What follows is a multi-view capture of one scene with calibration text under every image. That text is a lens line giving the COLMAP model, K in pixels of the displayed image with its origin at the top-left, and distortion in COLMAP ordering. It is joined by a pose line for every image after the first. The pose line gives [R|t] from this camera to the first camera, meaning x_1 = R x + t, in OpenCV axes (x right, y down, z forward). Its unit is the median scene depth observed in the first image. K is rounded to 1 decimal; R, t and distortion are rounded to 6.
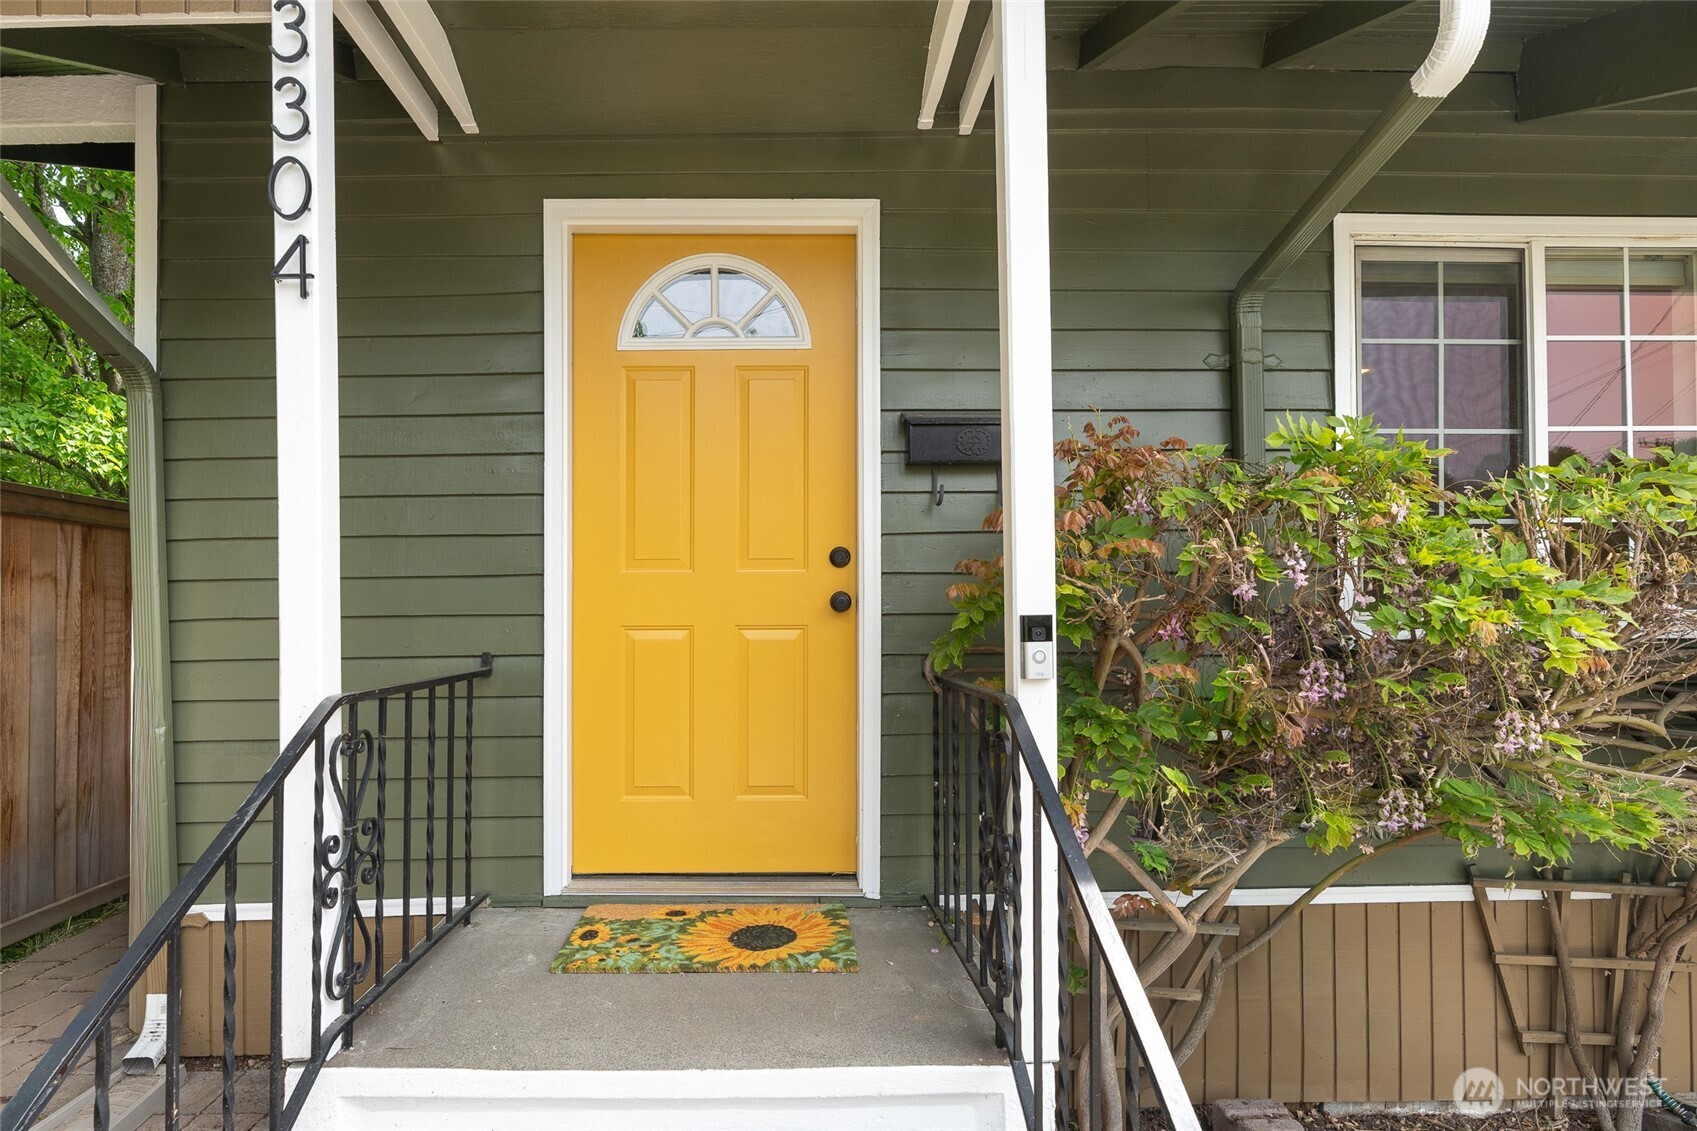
lens RADIAL K [[922.8, 0, 814.1], [0, 922.8, 602.6], [0, 0, 1]] dist [0.000217, 0.001948]
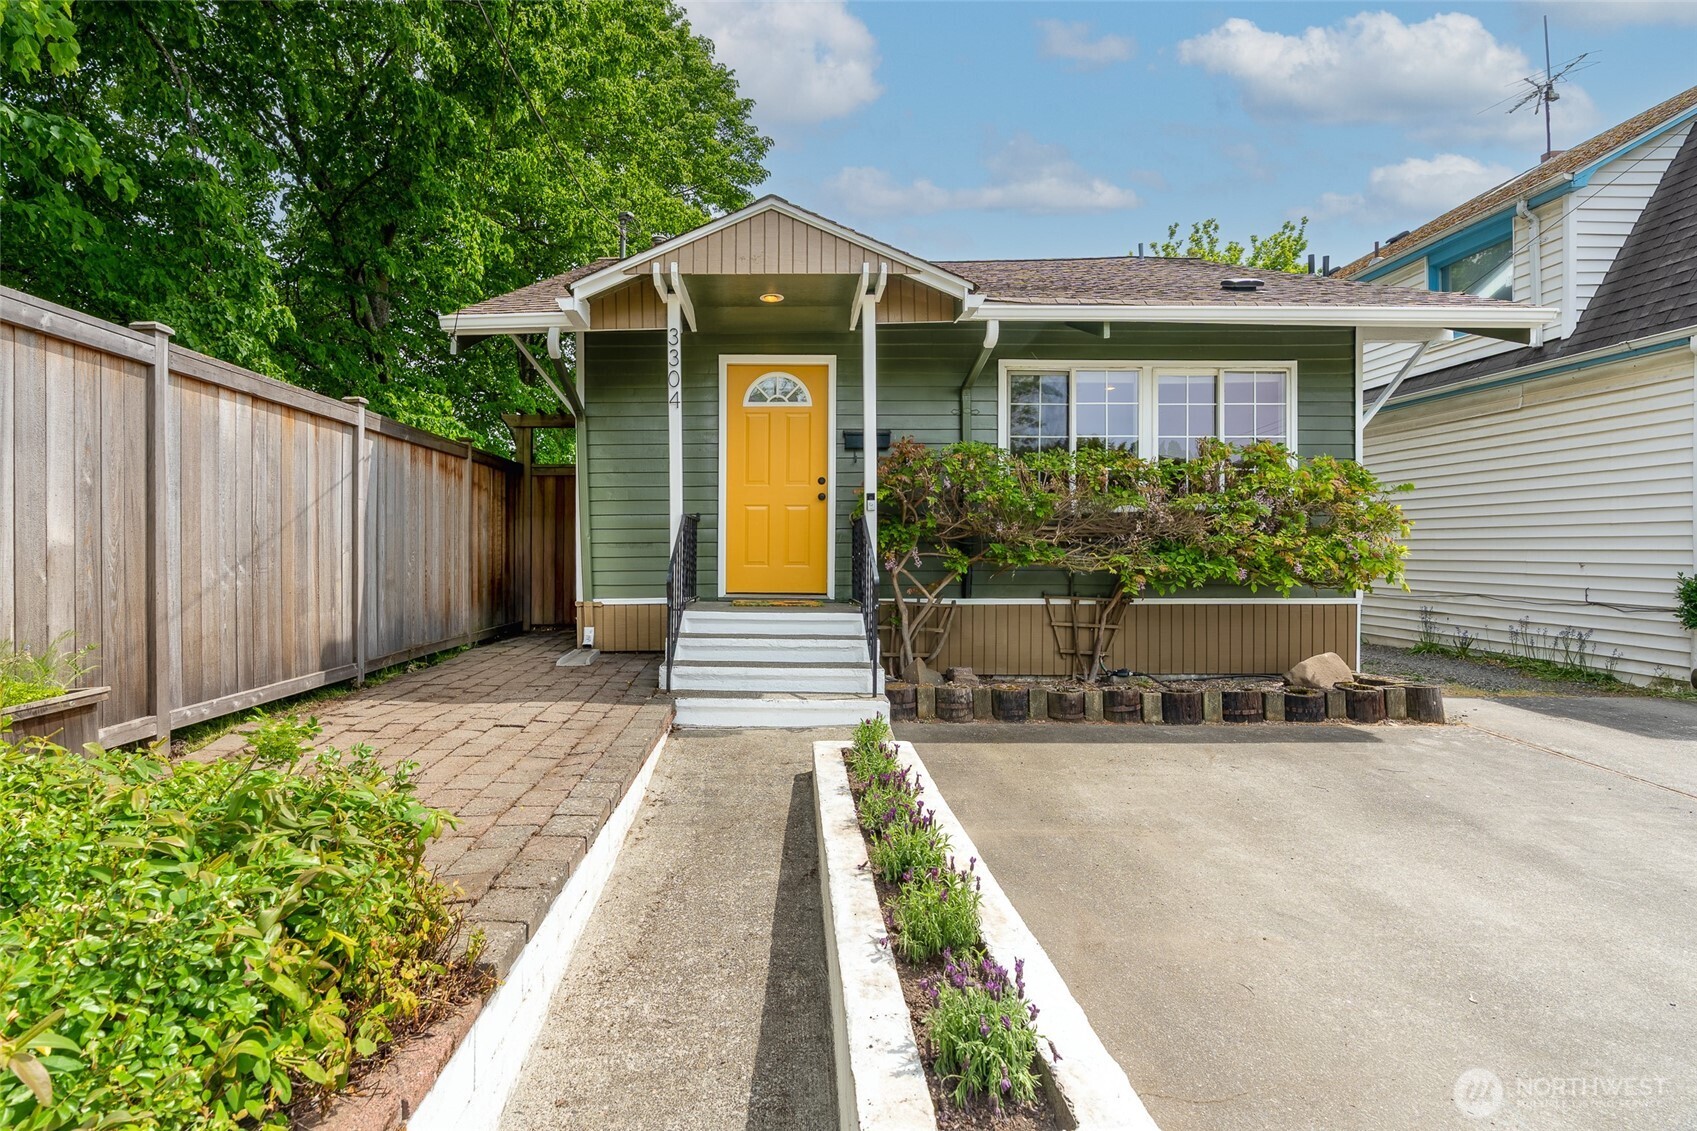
lens RADIAL K [[783.9, 0, 778.4], [0, 783.9, 559.5], [0, 0, 1]] dist [-0.002259, 0.000370]
pose [[0.998674, 0.010039, -0.050489, 0.019939], [-0.008681, 0.999596, 0.027060, 0.130548], [0.050740, -0.026586, 0.998358, -1.436286]]
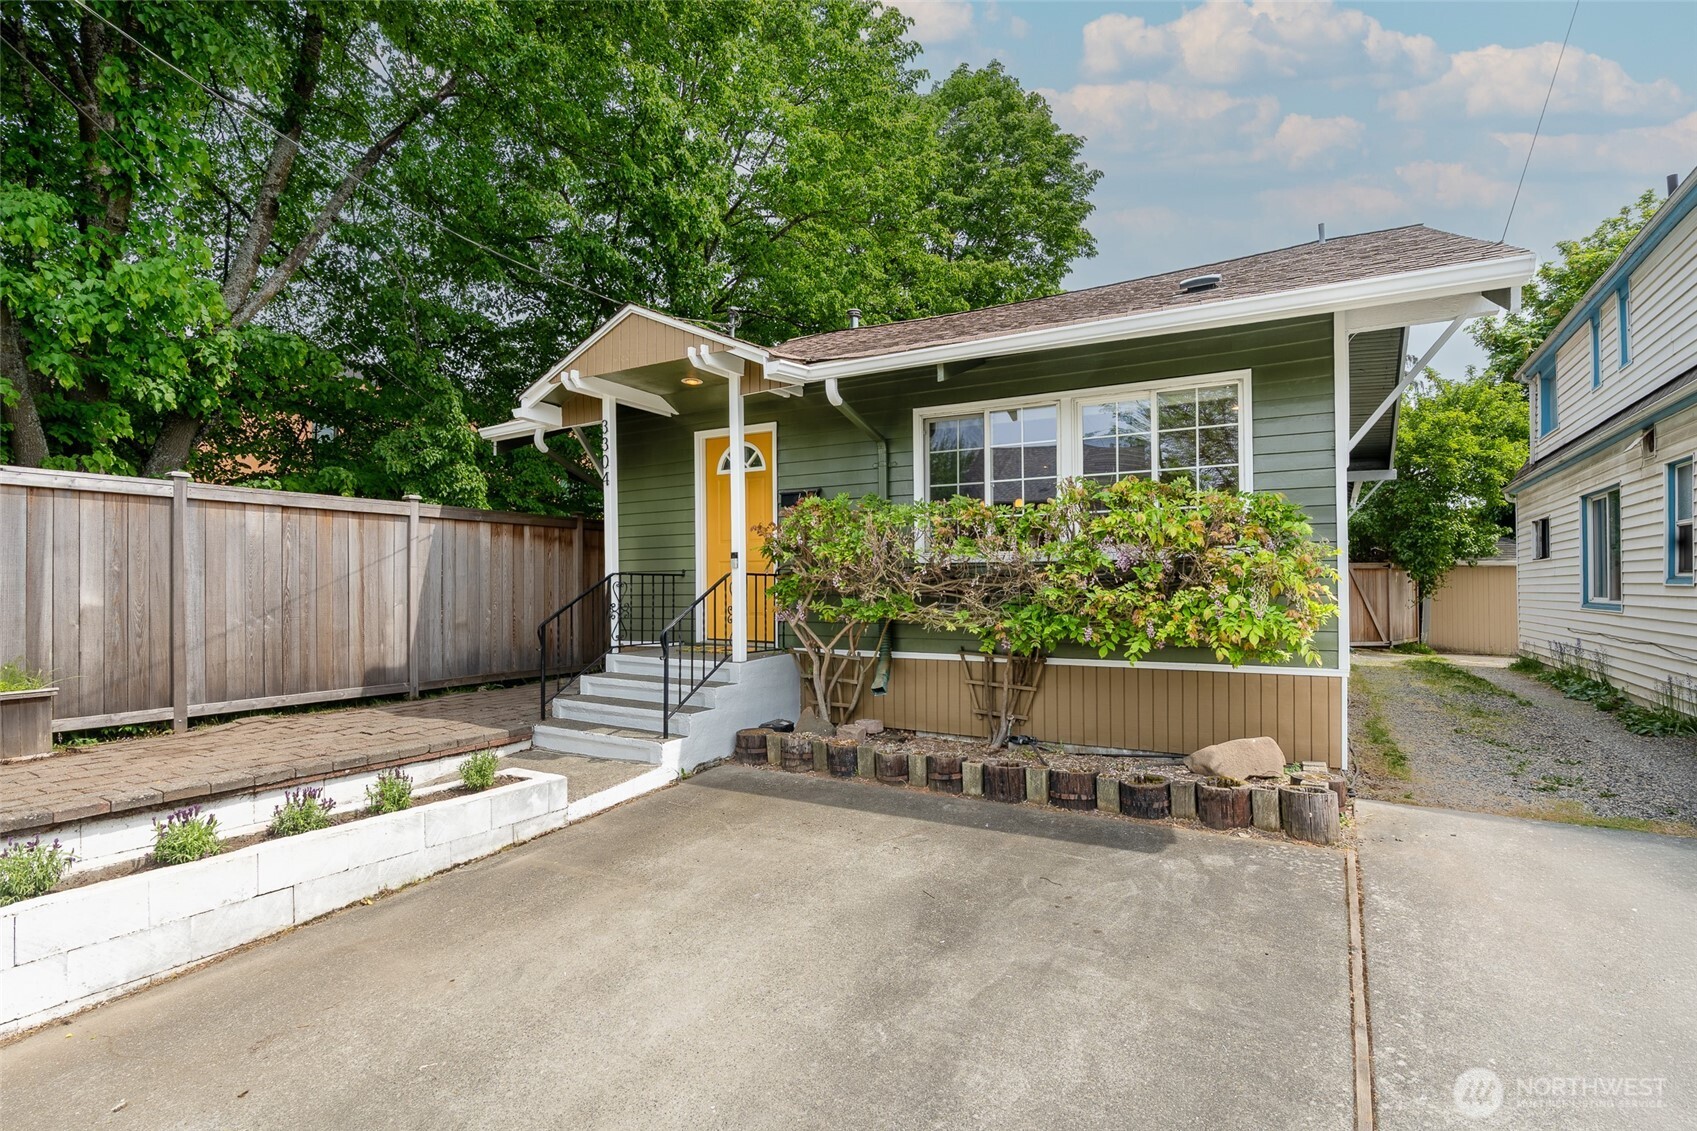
lens RADIAL K [[750.5, 0, 847.2], [0, 750.5, 585.1], [0, 0, 1]] dist [-0.001963, 0.000204]
pose [[0.861802, 0.003776, -0.507231, 1.544876], [0.003402, 0.999907, 0.013223, 0.076161], [0.507233, -0.013121, 0.861709, -1.044797]]
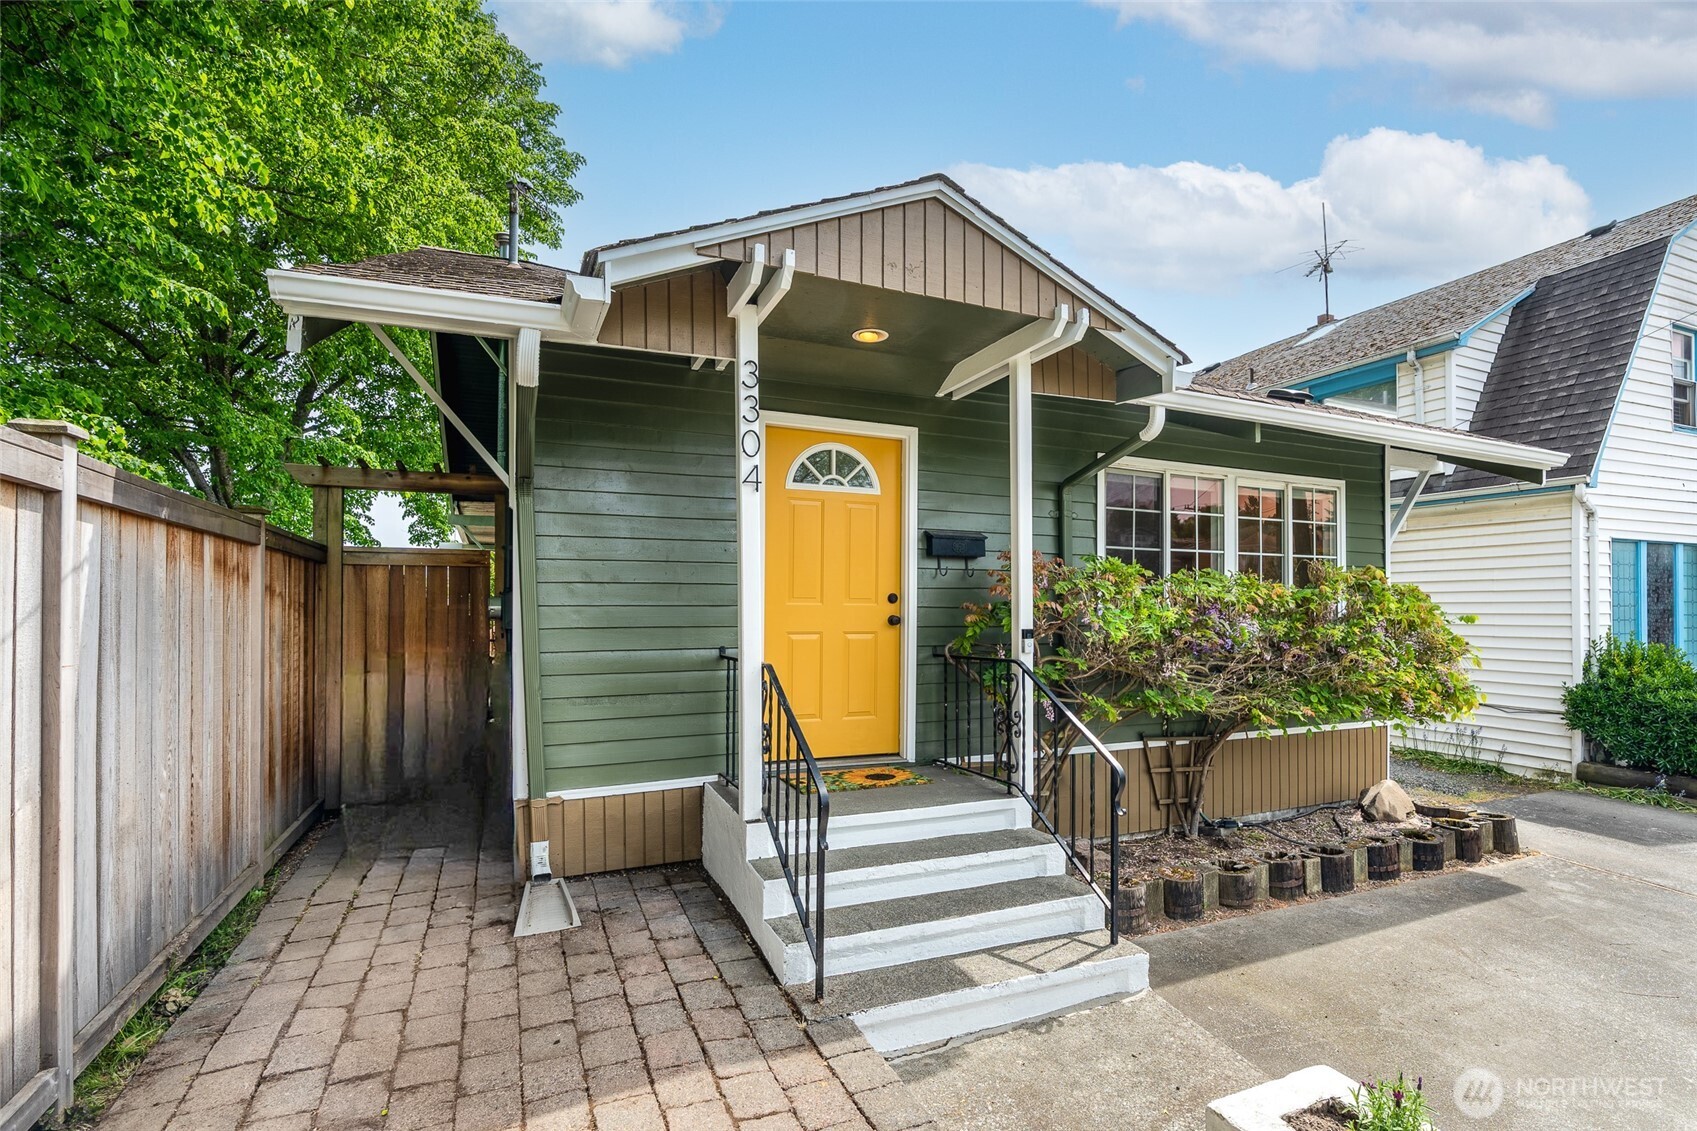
lens RADIAL K [[781.8, 0, 908.2], [0, 781.8, 616.3], [0, 0, 1]] dist [-0.001614, 0.000330]
pose [[0.924348, 0.005997, 0.381503, -0.616905], [-0.009792, 0.999920, 0.008006, -0.024041], [-0.381425, -0.011136, 0.924333, -0.626168]]
